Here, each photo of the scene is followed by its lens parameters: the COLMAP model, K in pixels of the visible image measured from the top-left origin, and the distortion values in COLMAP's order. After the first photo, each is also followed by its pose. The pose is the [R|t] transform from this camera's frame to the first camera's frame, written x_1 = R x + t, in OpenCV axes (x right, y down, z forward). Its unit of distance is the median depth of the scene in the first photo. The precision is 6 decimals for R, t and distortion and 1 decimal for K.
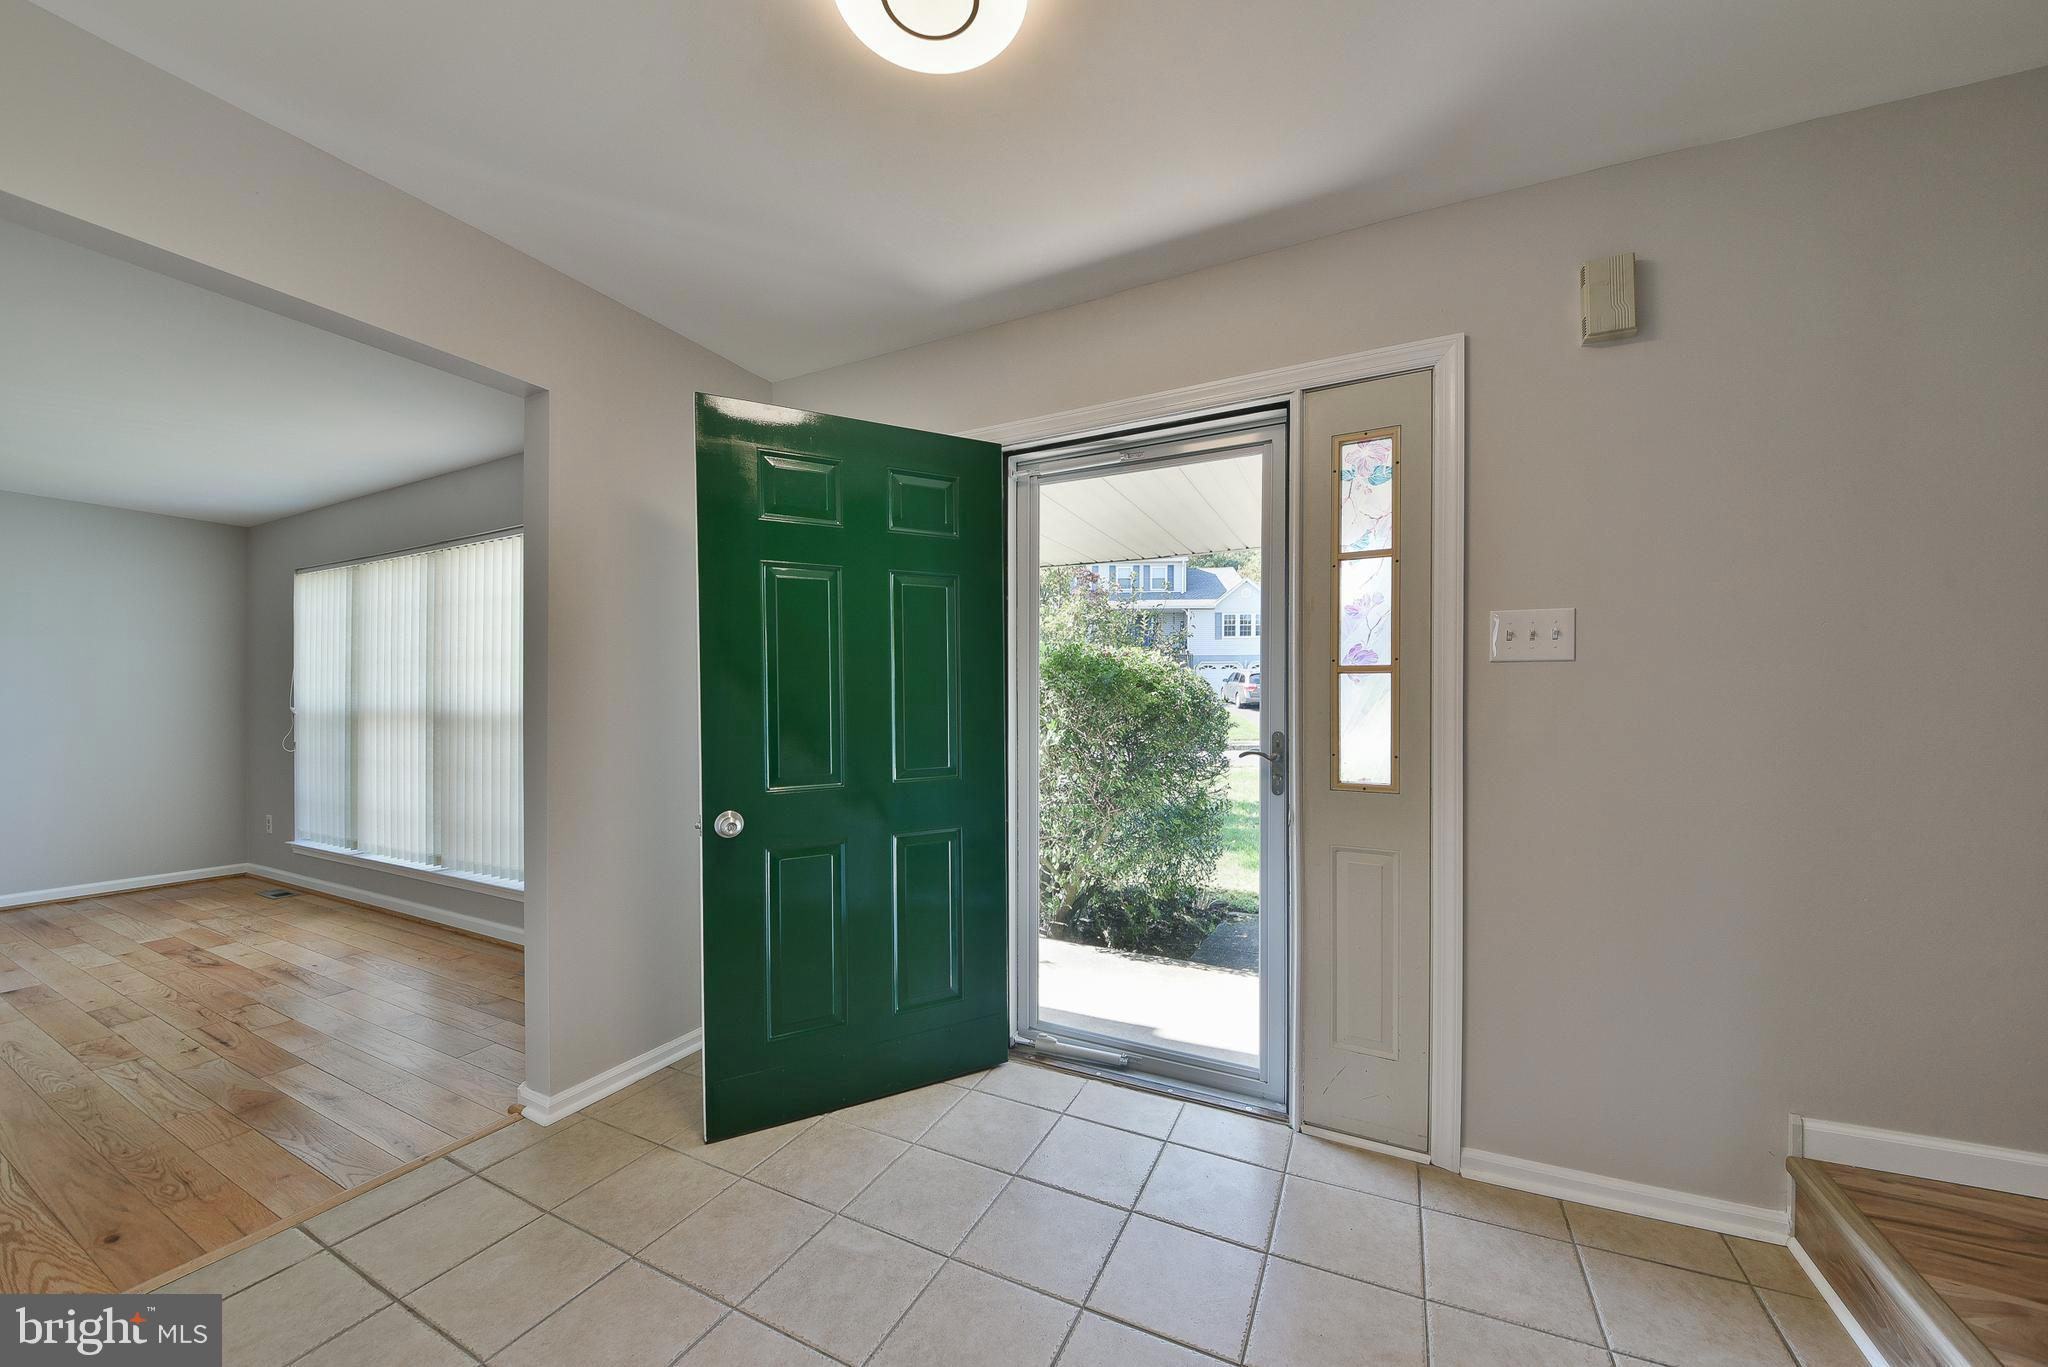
lens RADIAL K [[718.0, 0, 978.6], [0, 718.0, 718.0], [0, 0, 1]] dist [0.014241, -0.003247]
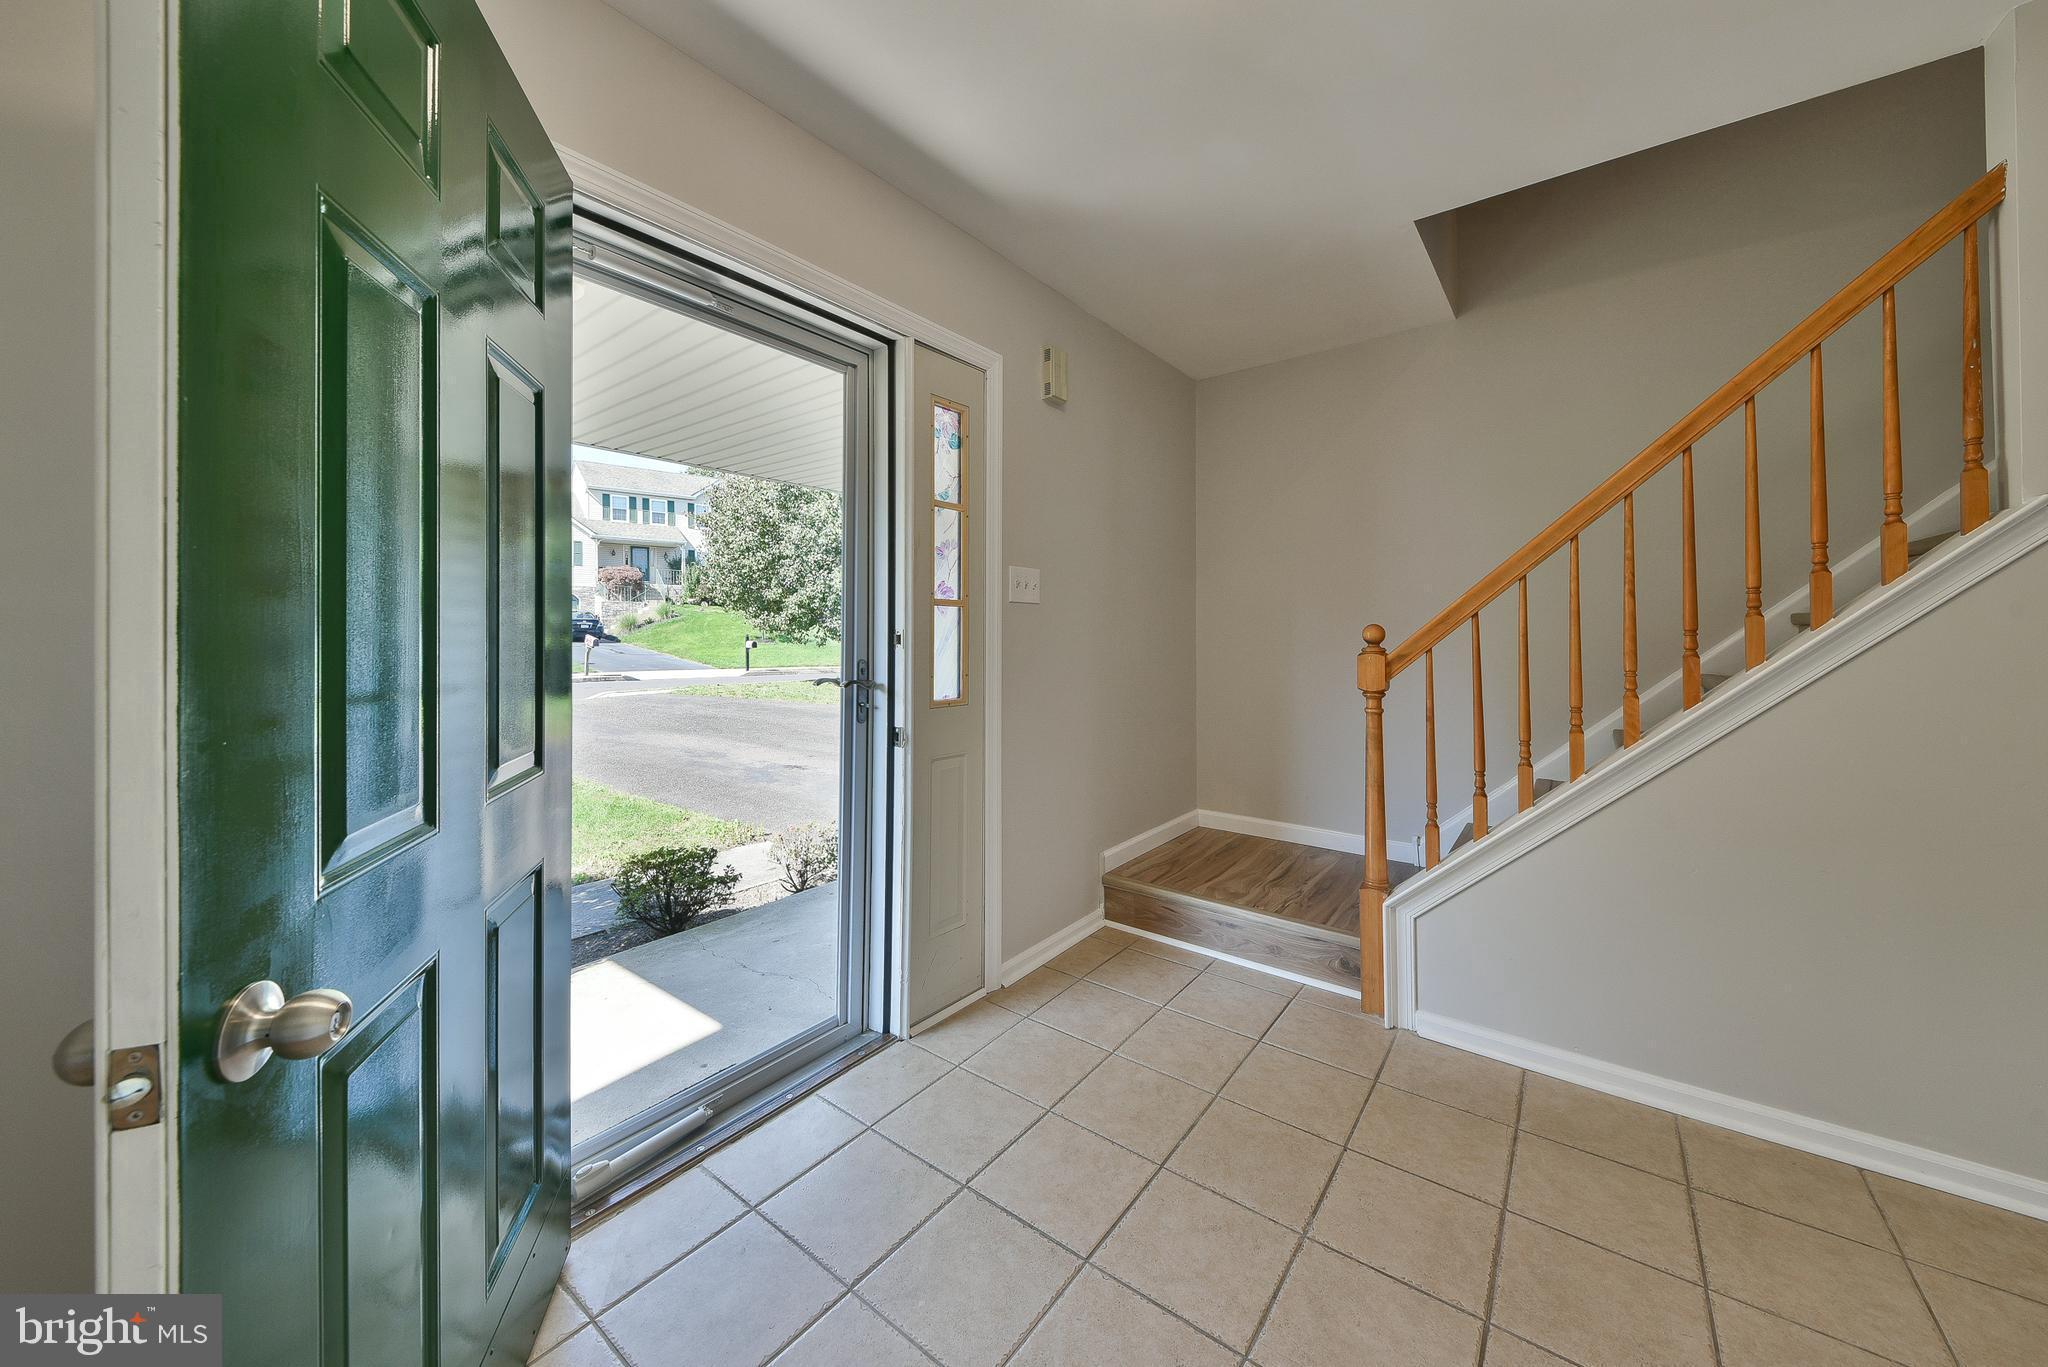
lens RADIAL K [[718.0, 0, 1073.2], [0, 718.0, 628.3], [0, 0, 1]] dist [0.014241, -0.003247]
pose [[0.172057, 0.009382, 0.985042, -0.595968], [0.005991, 0.999926, -0.010570, -0.012510], [-0.985069, 0.007720, 0.171988, 0.618916]]
